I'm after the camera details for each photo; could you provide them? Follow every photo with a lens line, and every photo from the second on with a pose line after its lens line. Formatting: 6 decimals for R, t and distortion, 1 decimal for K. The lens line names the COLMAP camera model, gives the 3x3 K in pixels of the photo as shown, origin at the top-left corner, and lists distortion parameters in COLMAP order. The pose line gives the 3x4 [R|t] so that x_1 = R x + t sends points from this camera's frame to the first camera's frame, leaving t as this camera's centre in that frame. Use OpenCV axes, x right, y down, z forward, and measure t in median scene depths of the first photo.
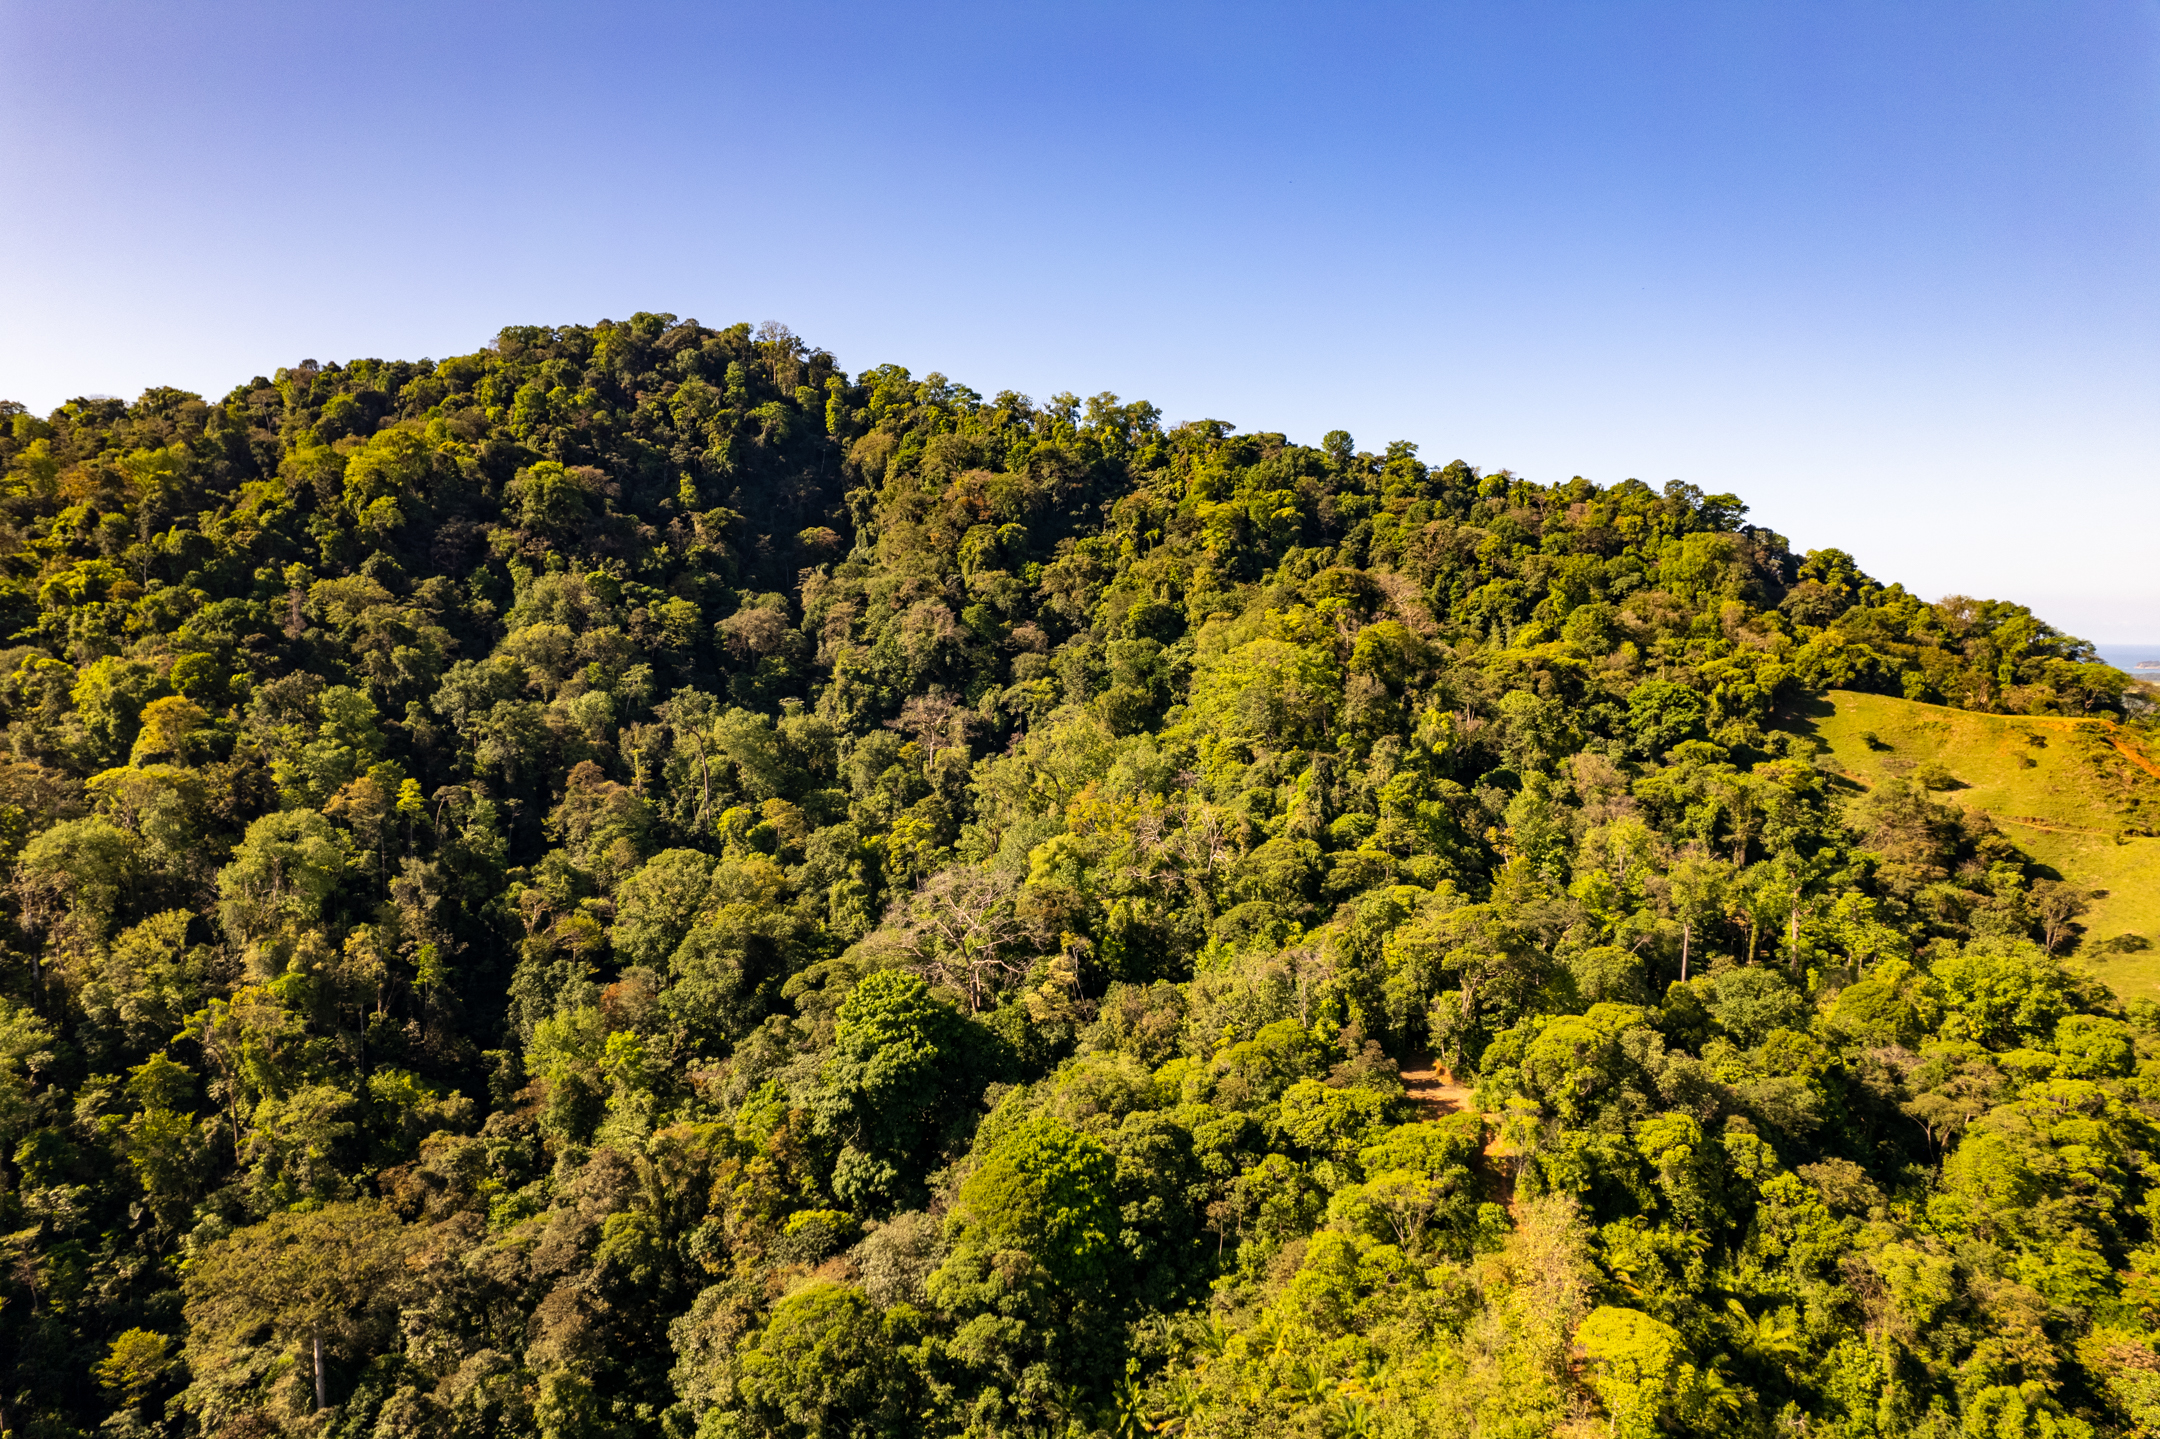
lens RADIAL K [[1377.4, 0, 1075.4], [0, 1377.4, 734.6], [0, 0, 1]] dist [-0.076338, 0.068504]
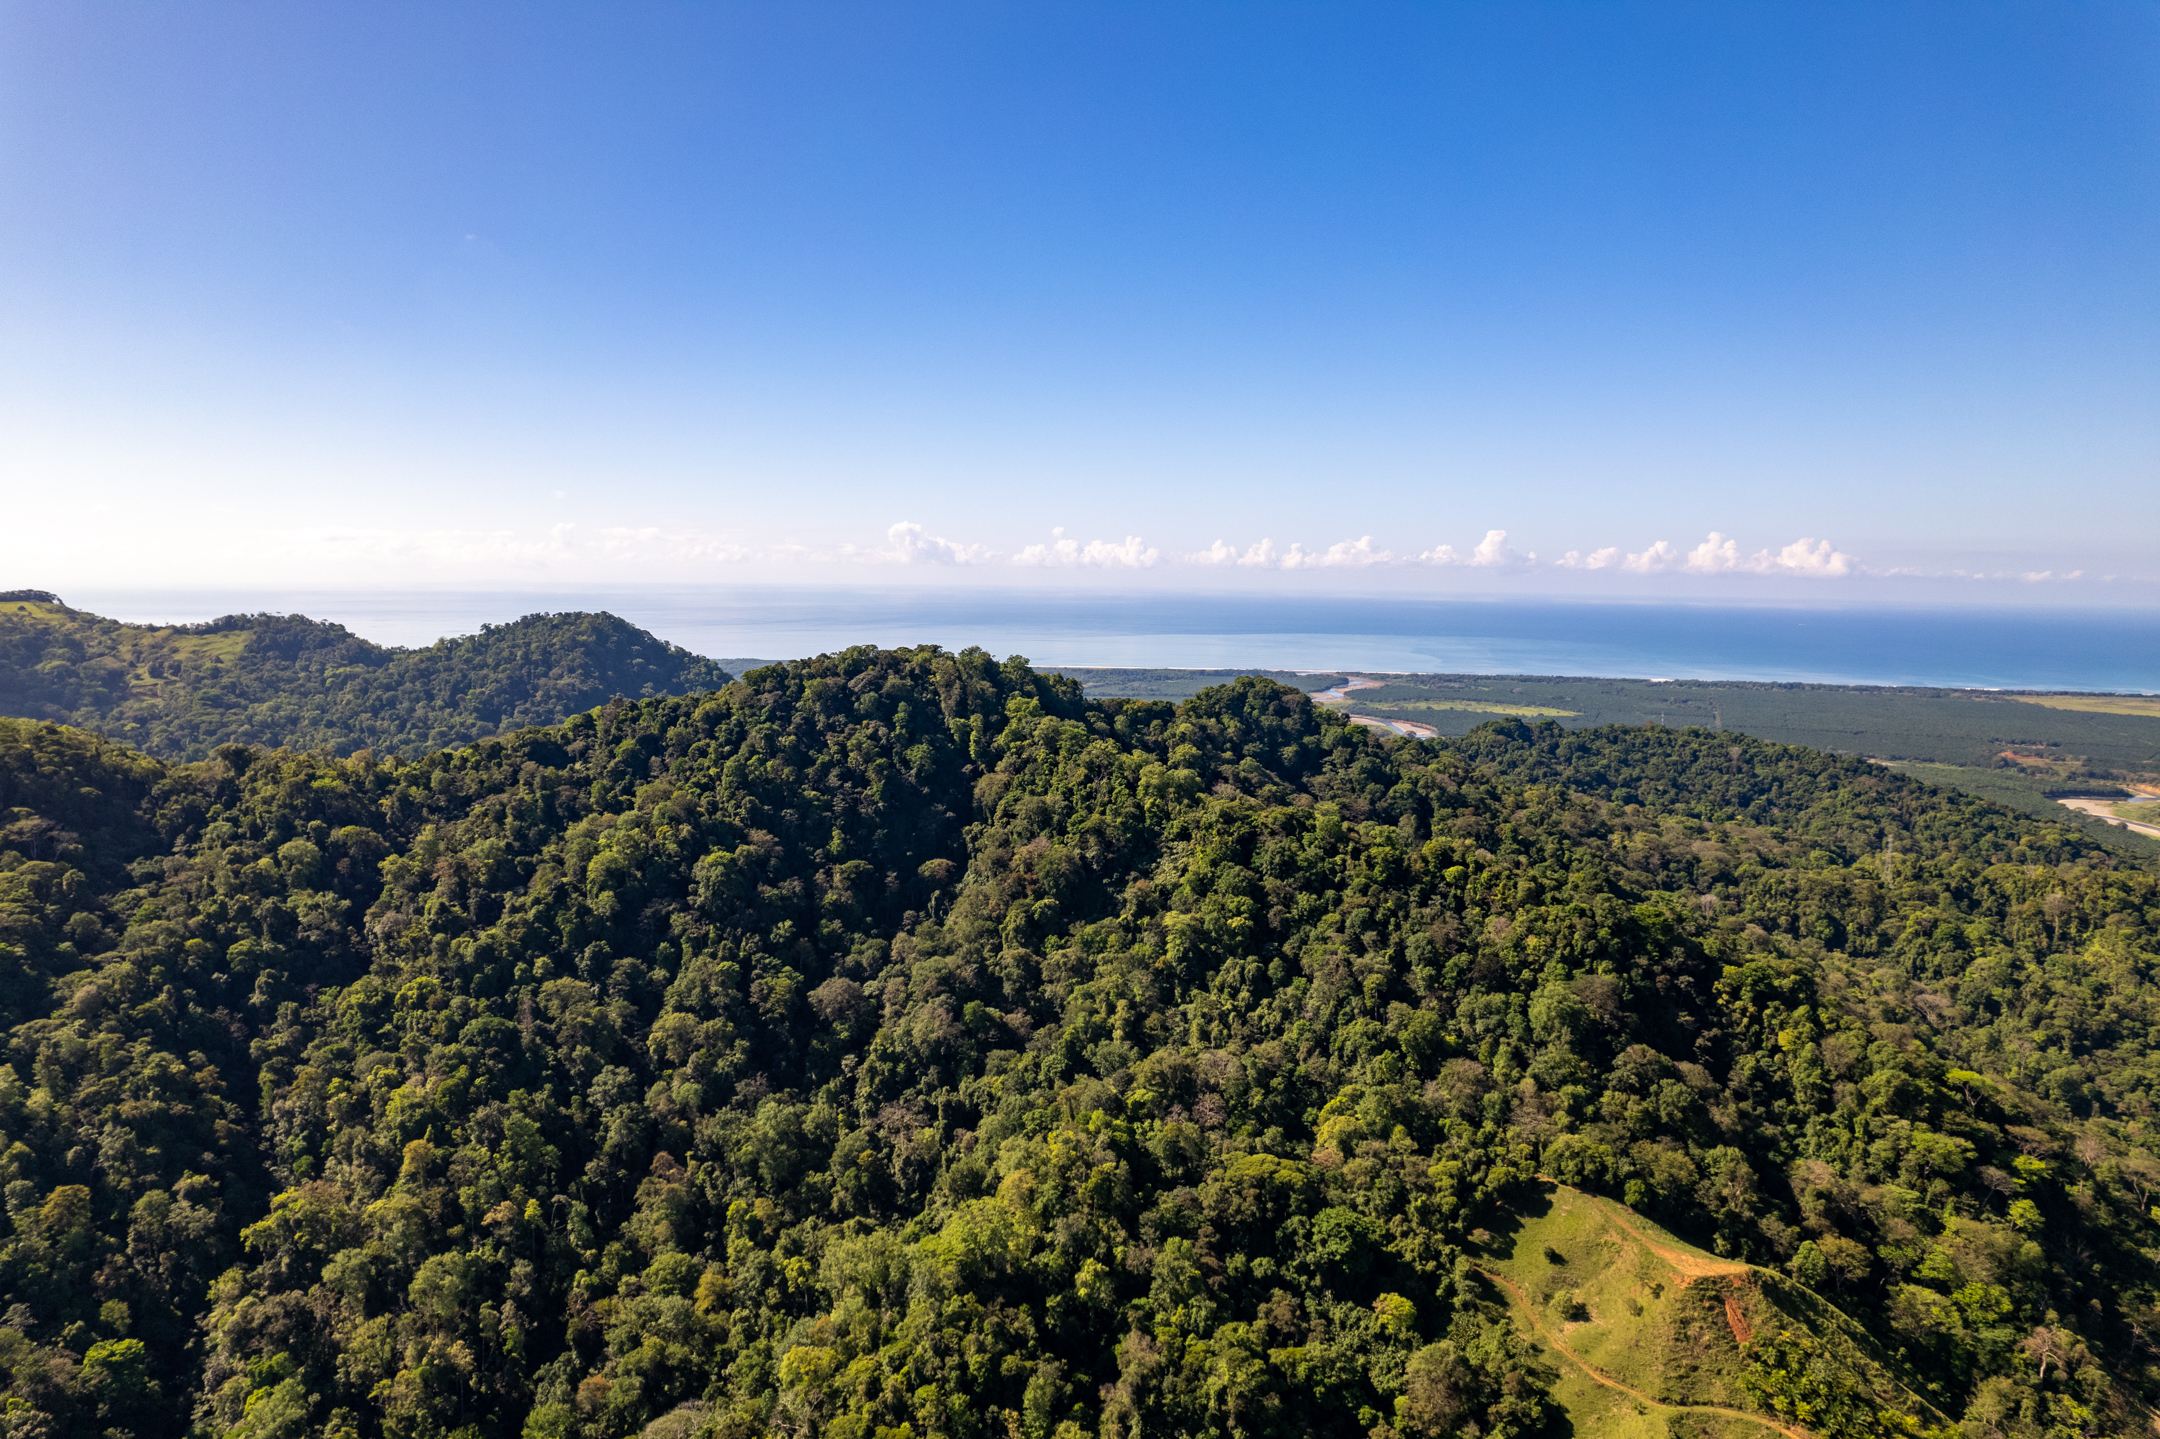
lens RADIAL K [[1380.9, 0, 1076.1], [0, 1380.9, 729.7], [0, 0, 1]] dist [-0.080835, 0.074758]
pose [[0.948886, 0.041145, -0.312926, 0.443851], [-0.031241, 0.998842, 0.036599, -0.419894], [0.314069, -0.024952, 0.949072, -0.268737]]
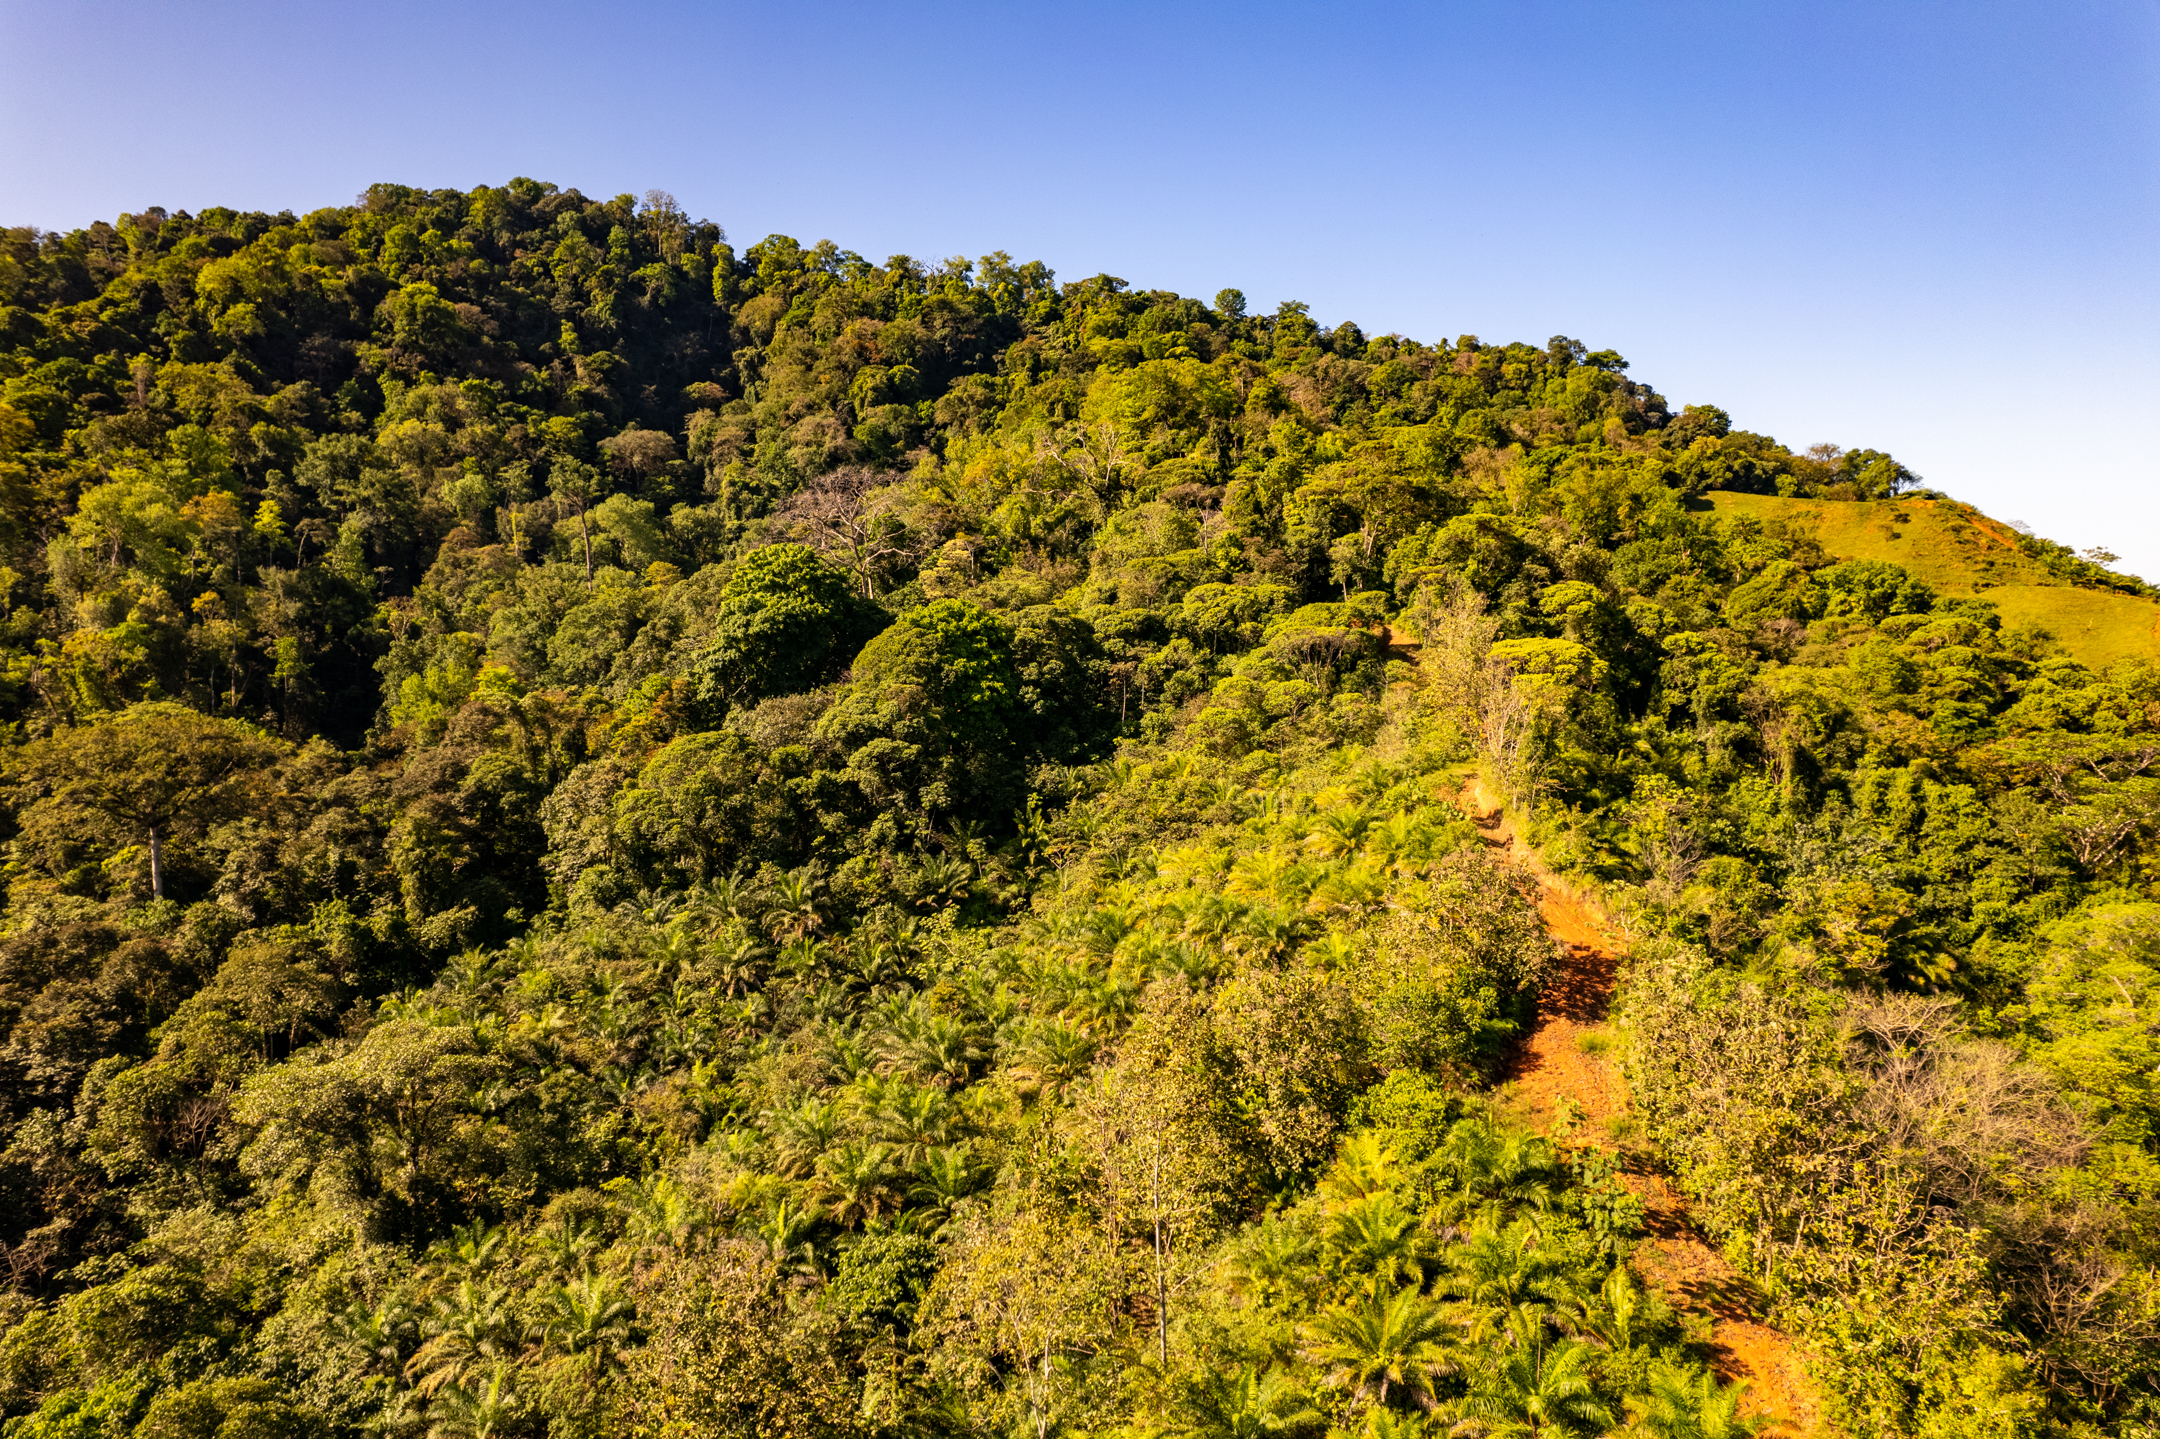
lens RADIAL K [[1375.5, 0, 1076.0], [0, 1375.5, 740.5], [0, 0, 1]] dist [-0.077076, 0.068477]
pose [[0.997011, -0.008174, 0.076829, -0.000736], [0.007626, 0.999943, 0.007415, 0.126627], [-0.076885, -0.006807, 0.997017, 0.010302]]
